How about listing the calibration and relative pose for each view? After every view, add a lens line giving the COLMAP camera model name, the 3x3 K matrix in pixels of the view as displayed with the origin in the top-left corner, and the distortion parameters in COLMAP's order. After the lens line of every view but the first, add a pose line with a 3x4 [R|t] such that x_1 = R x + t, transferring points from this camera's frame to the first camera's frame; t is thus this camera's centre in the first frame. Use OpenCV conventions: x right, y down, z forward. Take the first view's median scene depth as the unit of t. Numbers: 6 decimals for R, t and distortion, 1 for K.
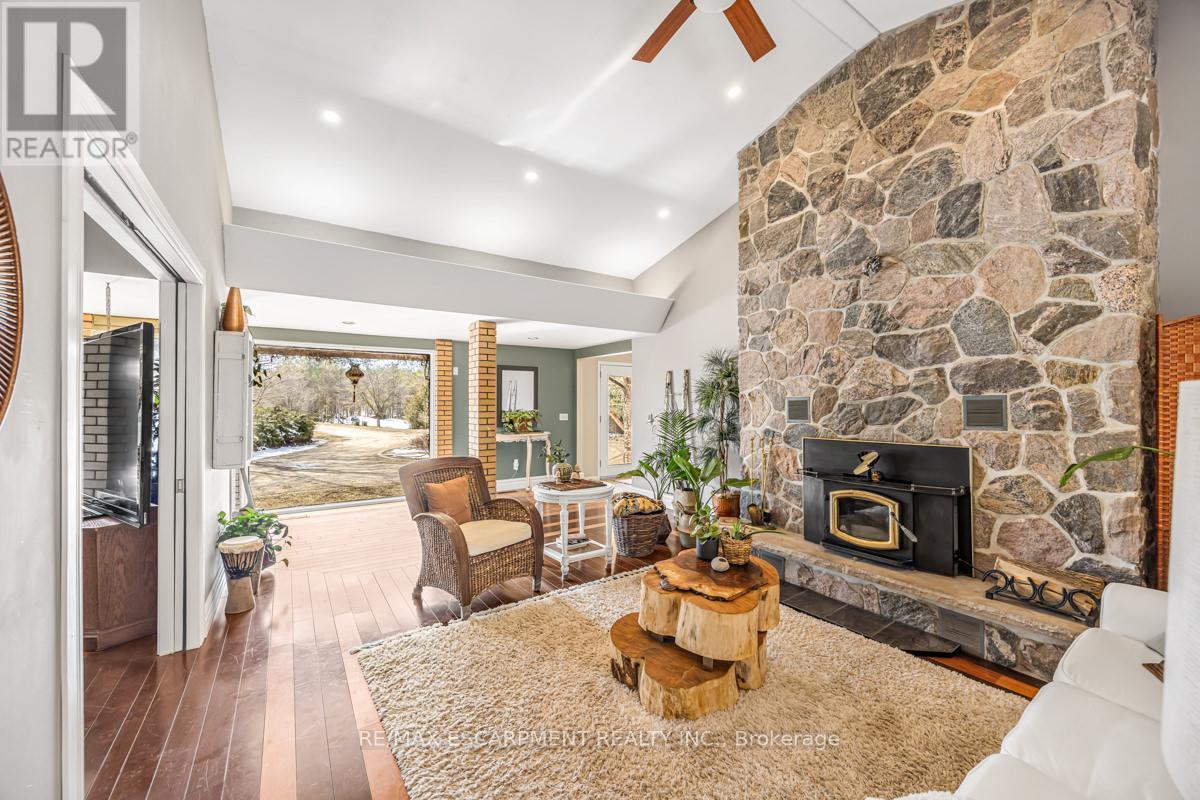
lens RADIAL K [[464.8, 0, 599.0], [0, 464.8, 401.4], [0, 0, 1]] dist [-0.001508, 0.000045]
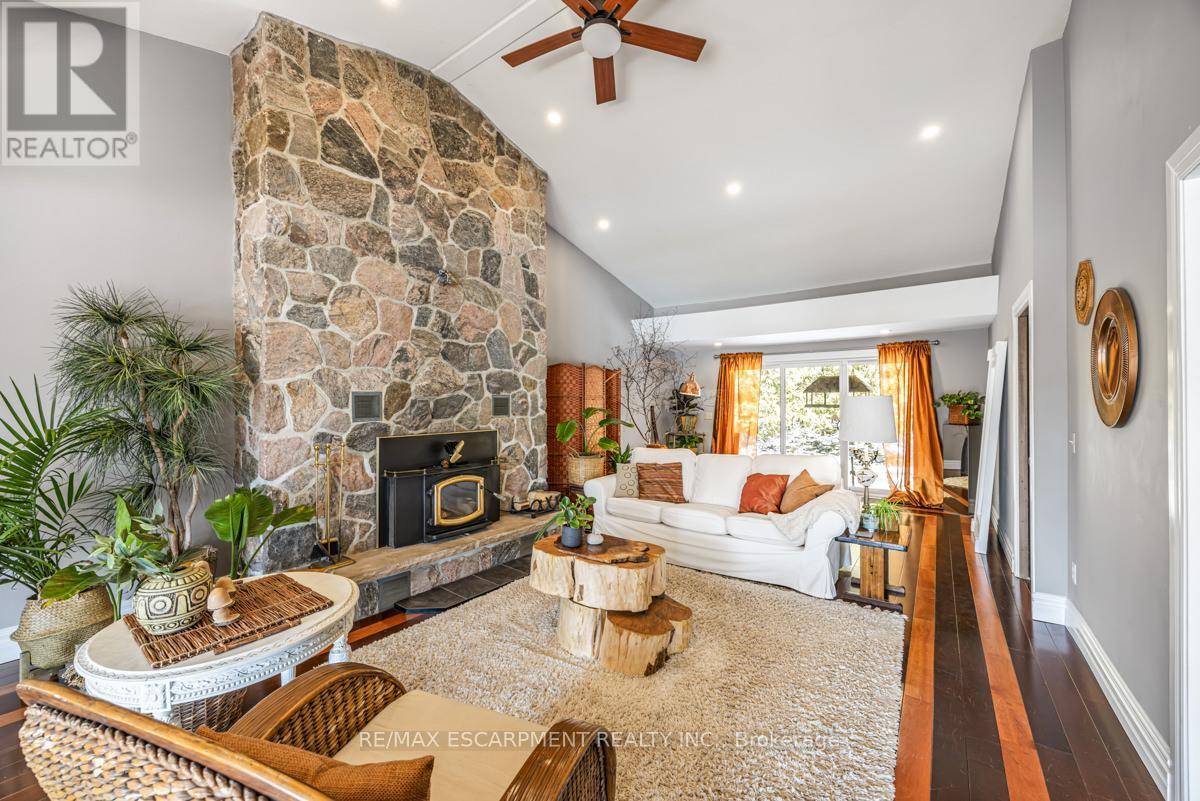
lens RADIAL K [[464.8, 0, 599.0], [0, 464.8, 401.9], [0, 0, 1]] dist [-0.001508, 0.000045]
pose [[-0.330446, 0.004986, 0.943812, -0.610130], [-0.002111, 0.999980, -0.006022, 0.016165], [-0.943822, -0.003983, -0.330429, 1.020594]]
